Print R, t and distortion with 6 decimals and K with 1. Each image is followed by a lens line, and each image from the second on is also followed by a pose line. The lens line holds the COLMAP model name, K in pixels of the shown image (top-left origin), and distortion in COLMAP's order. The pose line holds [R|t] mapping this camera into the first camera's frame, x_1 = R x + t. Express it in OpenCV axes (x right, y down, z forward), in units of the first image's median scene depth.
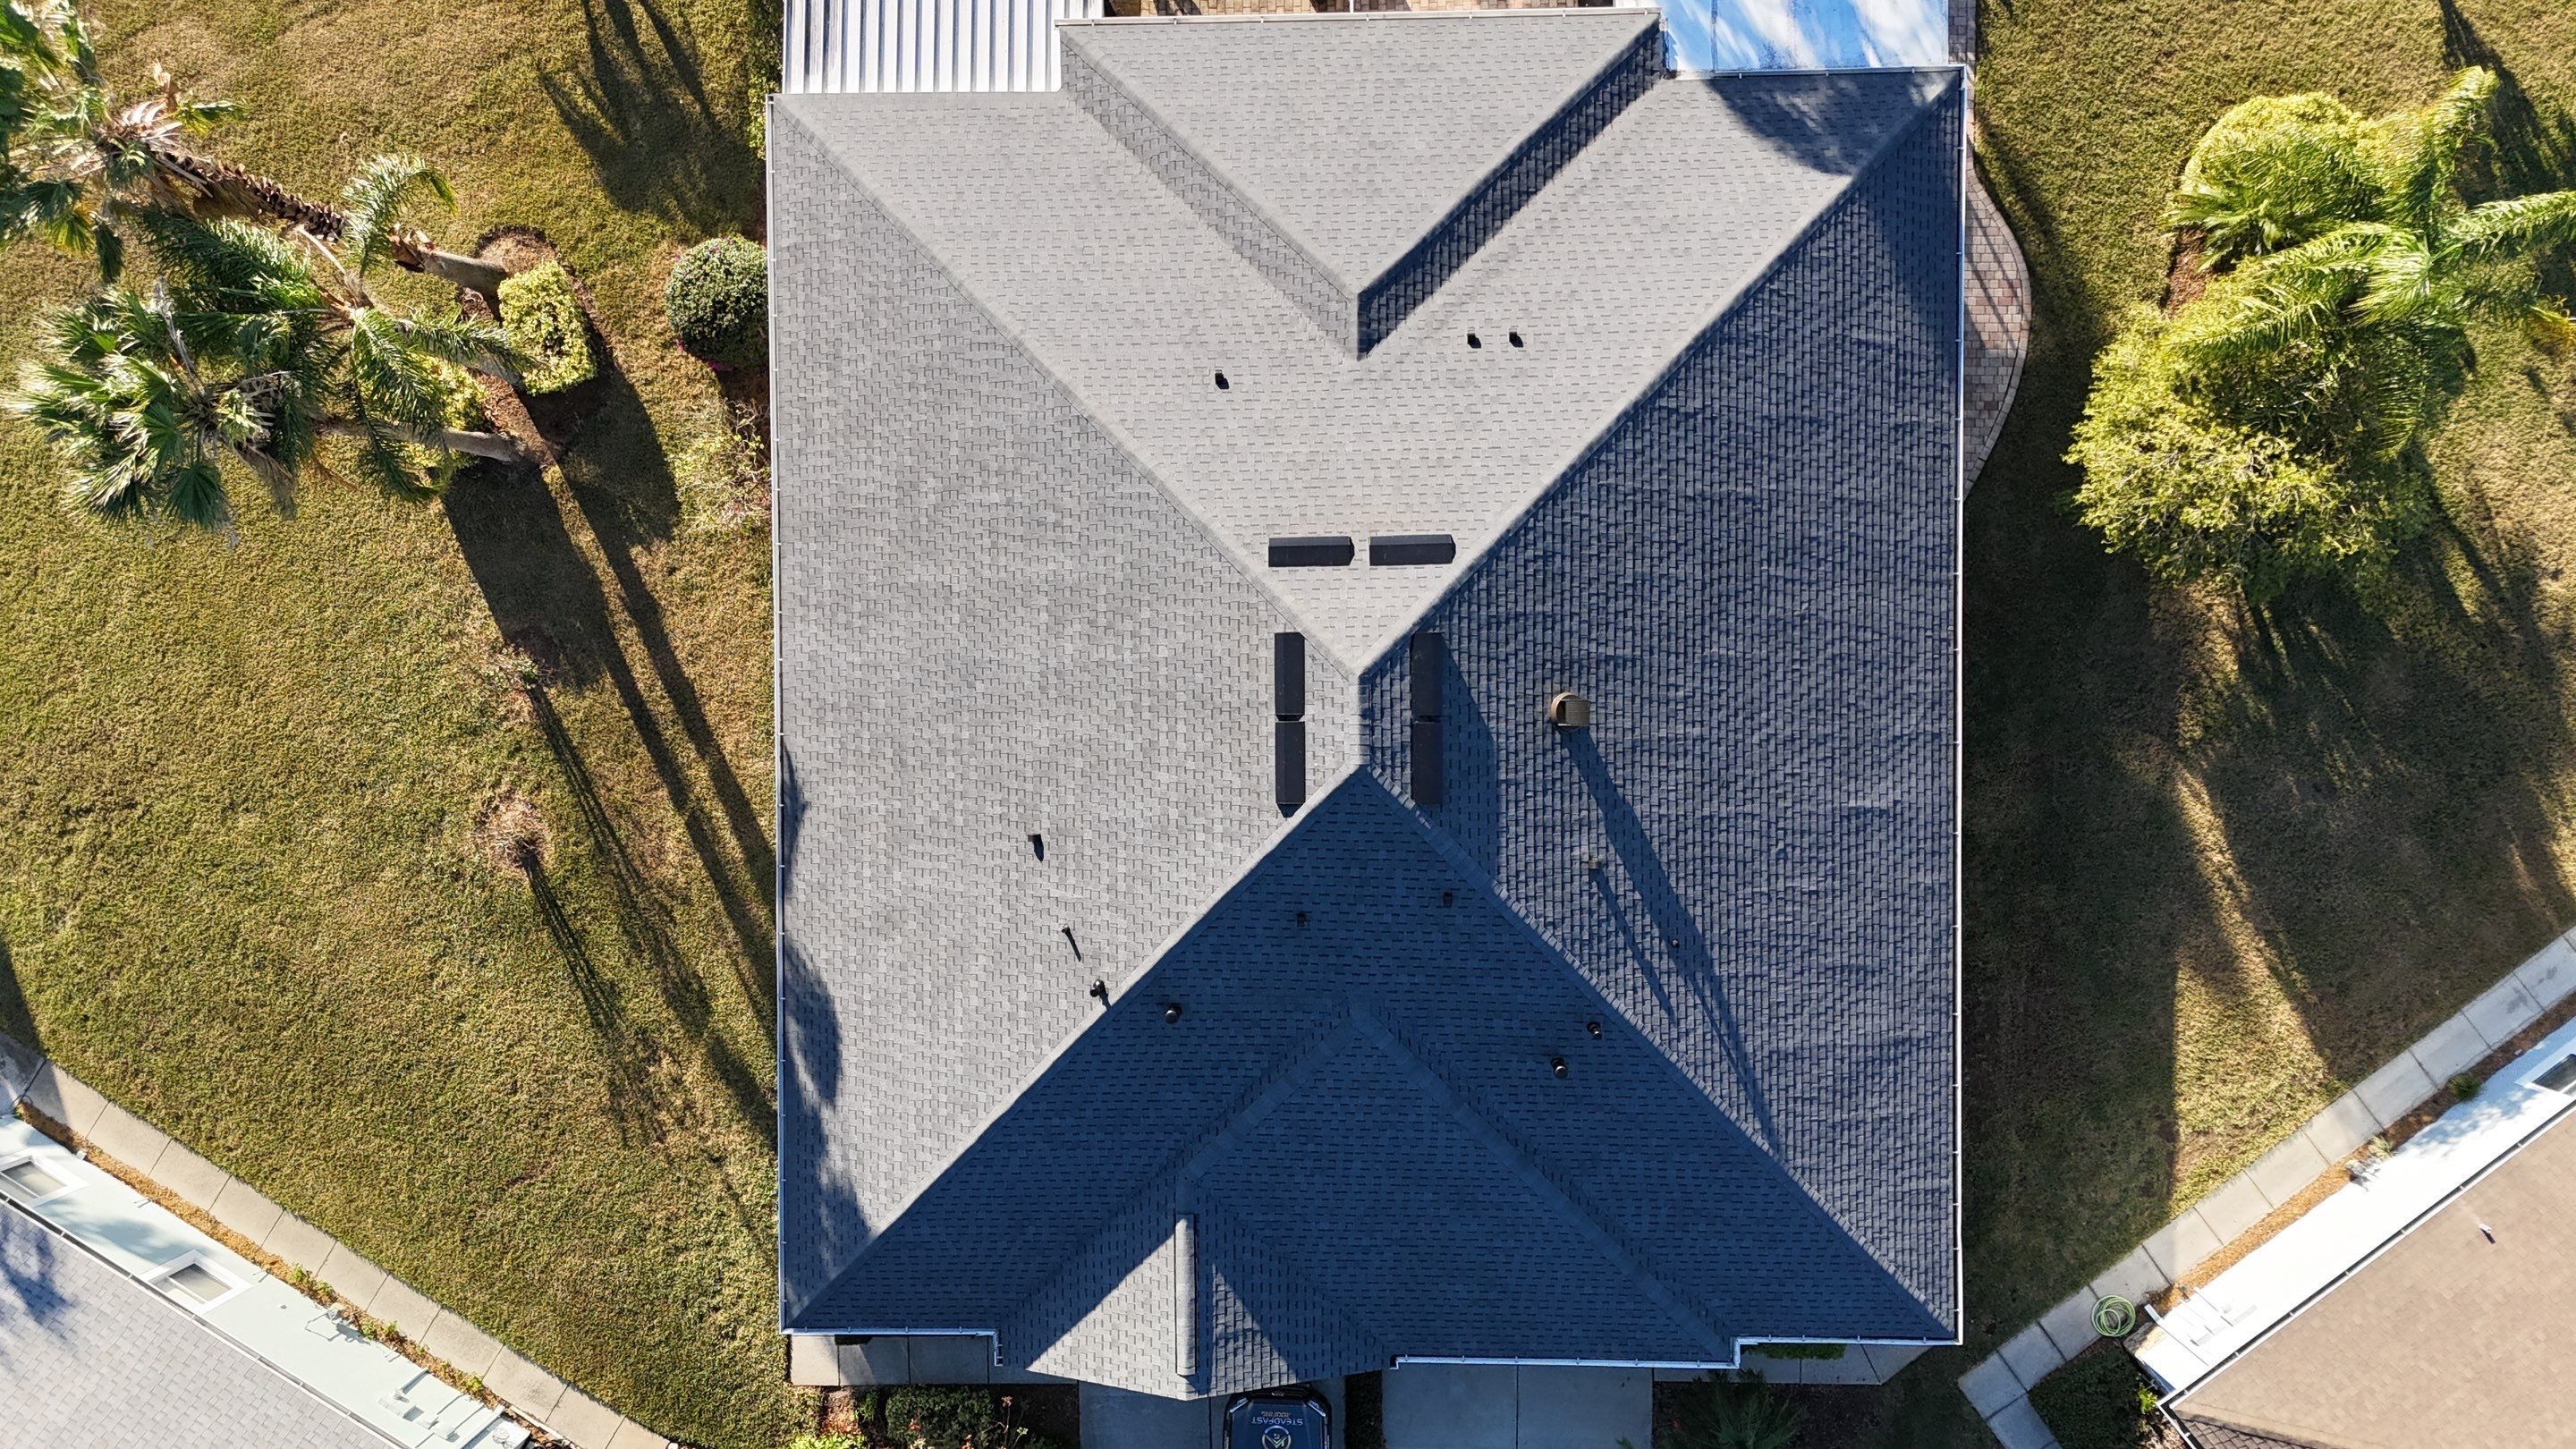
lens RADIAL K [[1889.0, 0, 1290.4], [0, 1889.0, 717.0], [0, 0, 1]] dist [0.073106, -0.062070]
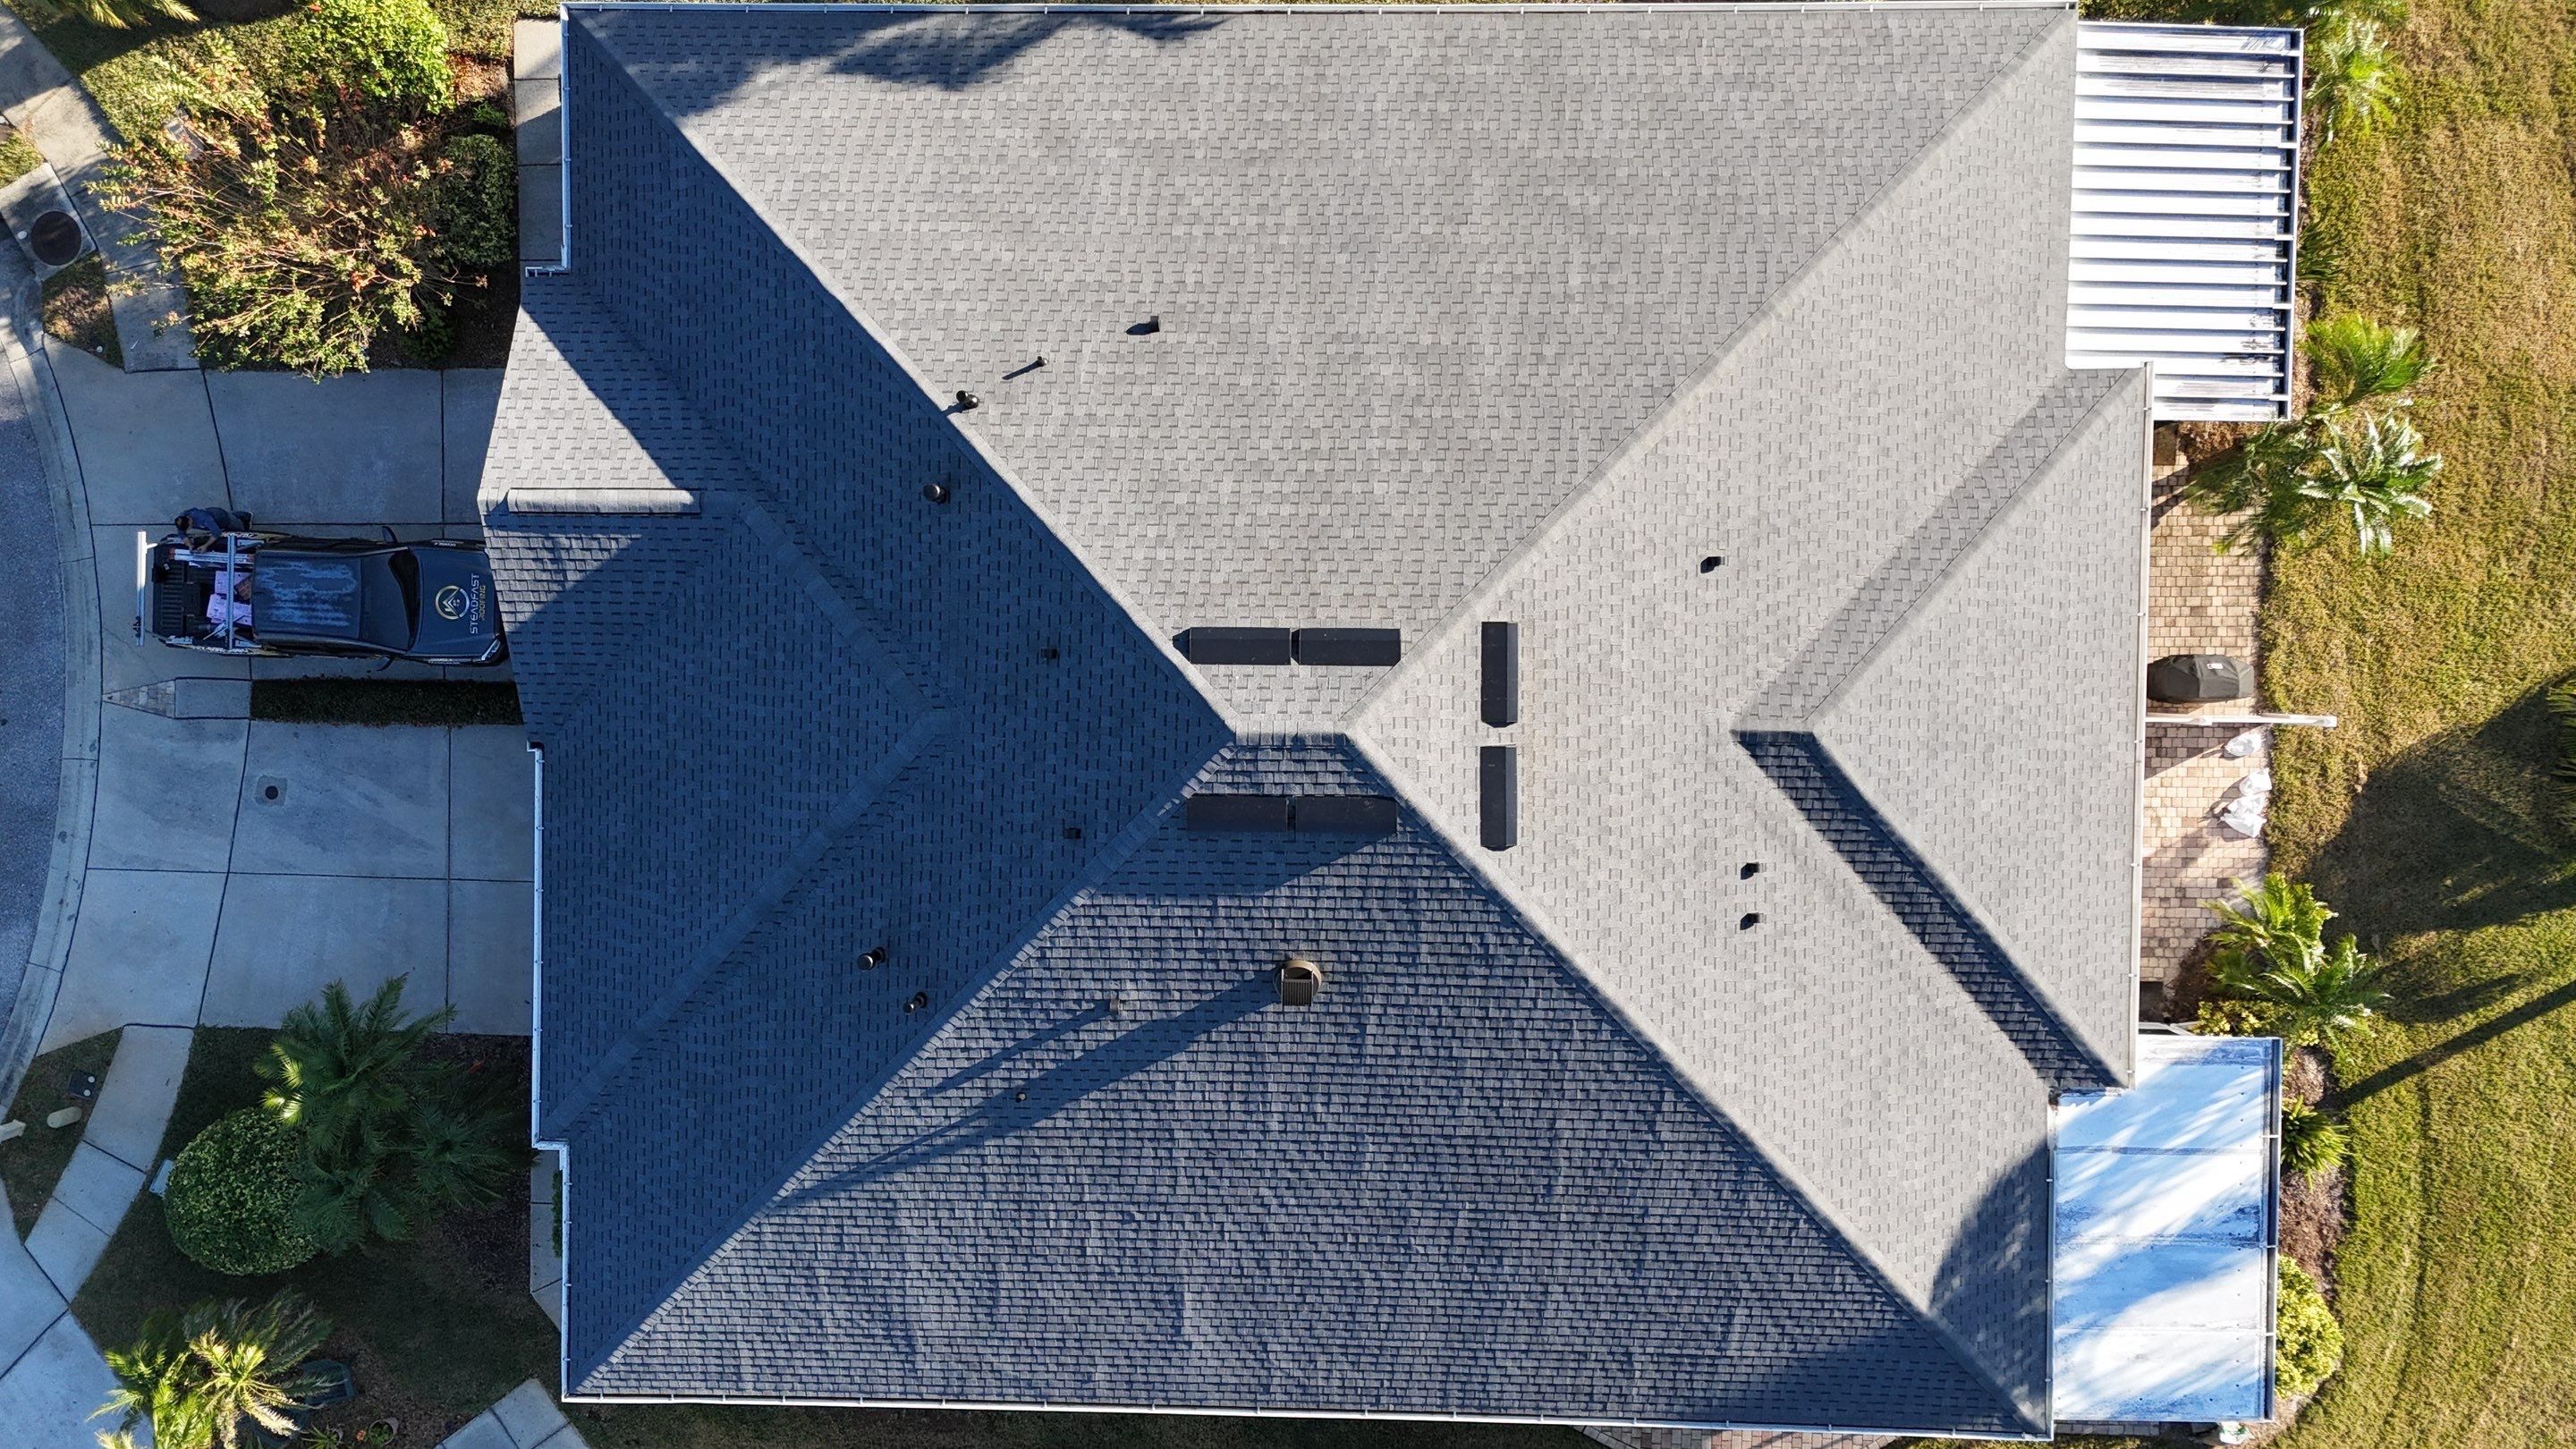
lens RADIAL K [[1889.0, 0, 1291.9], [0, 1889.0, 718.2], [0, 0, 1]] dist [0.073106, -0.062070]
pose [[-0.014916, 0.997414, 0.070299, -0.023256], [-0.999793, -0.015850, 0.012744, -0.007851], [0.013825, -0.070095, 0.997445, 0.166114]]
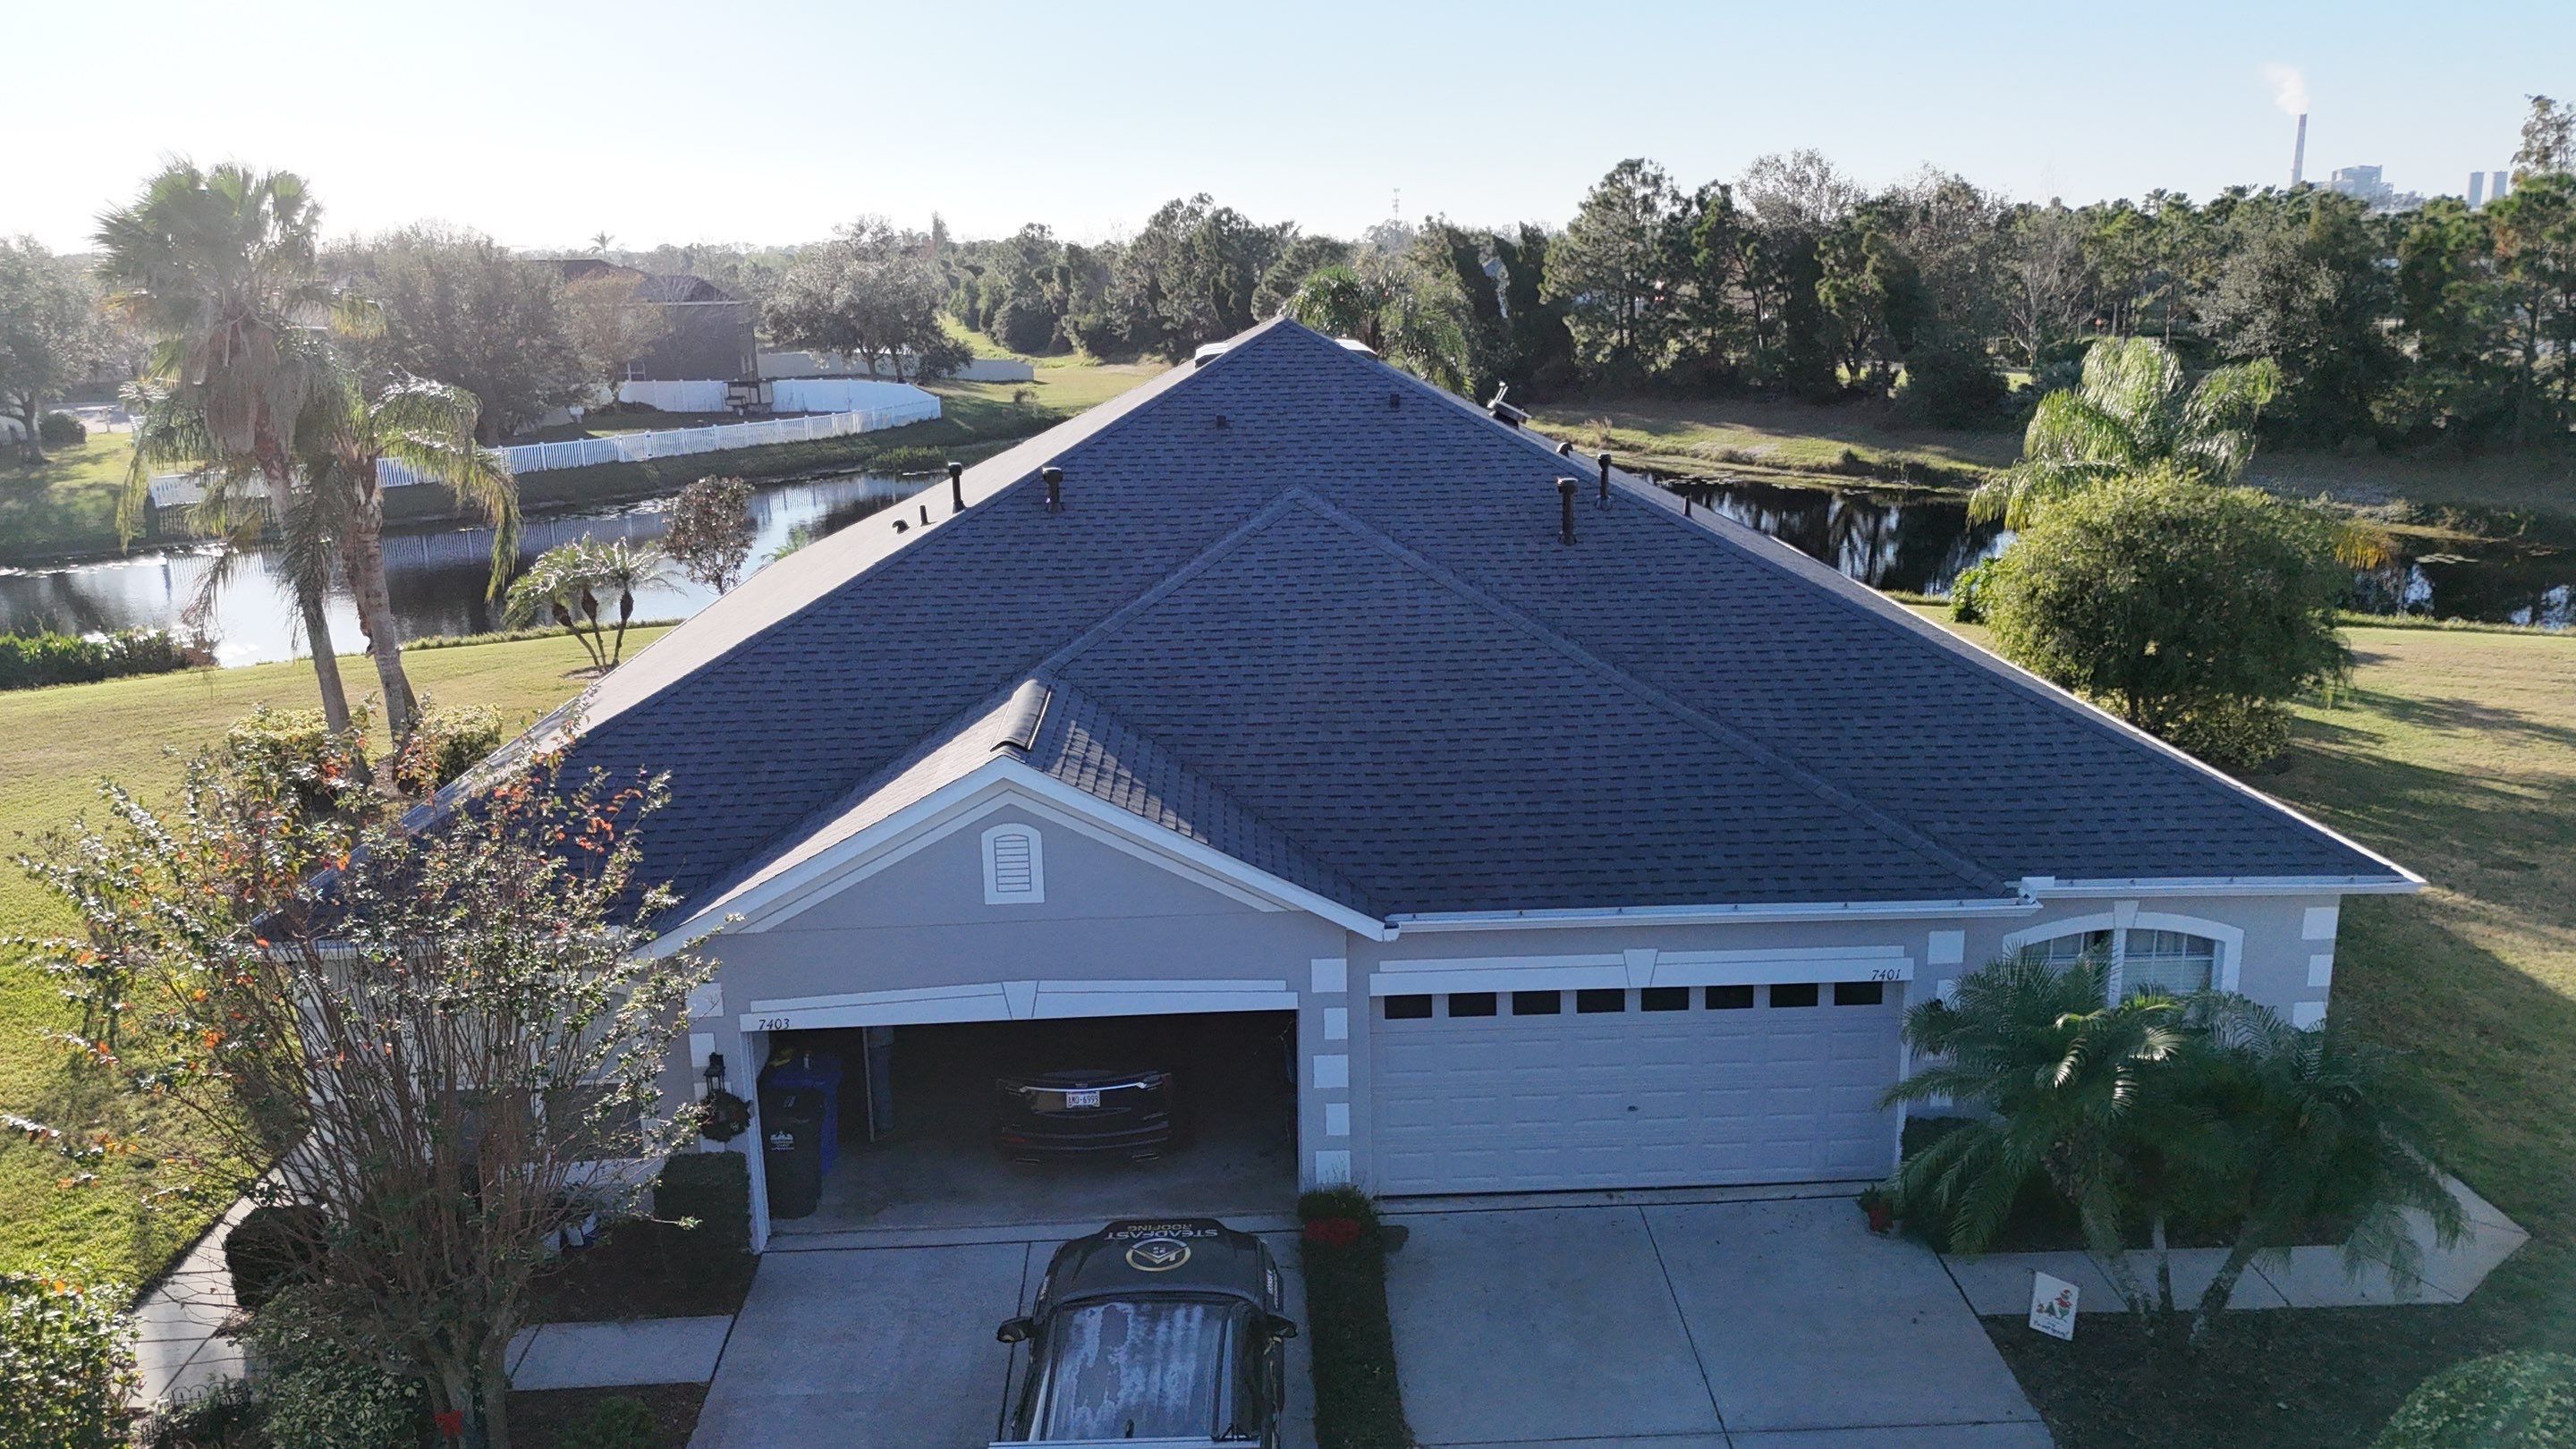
lens RADIAL K [[1889.0, 0, 1287.9], [0, 1889.0, 711.0], [0, 0, 1]] dist [0.073106, -0.062070]
pose [[0.999454, 0.008559, 0.031915, 0.008513], [0.029296, 0.217231, -0.975681, 0.861217], [-0.015284, 0.976083, 0.216862, 0.855812]]
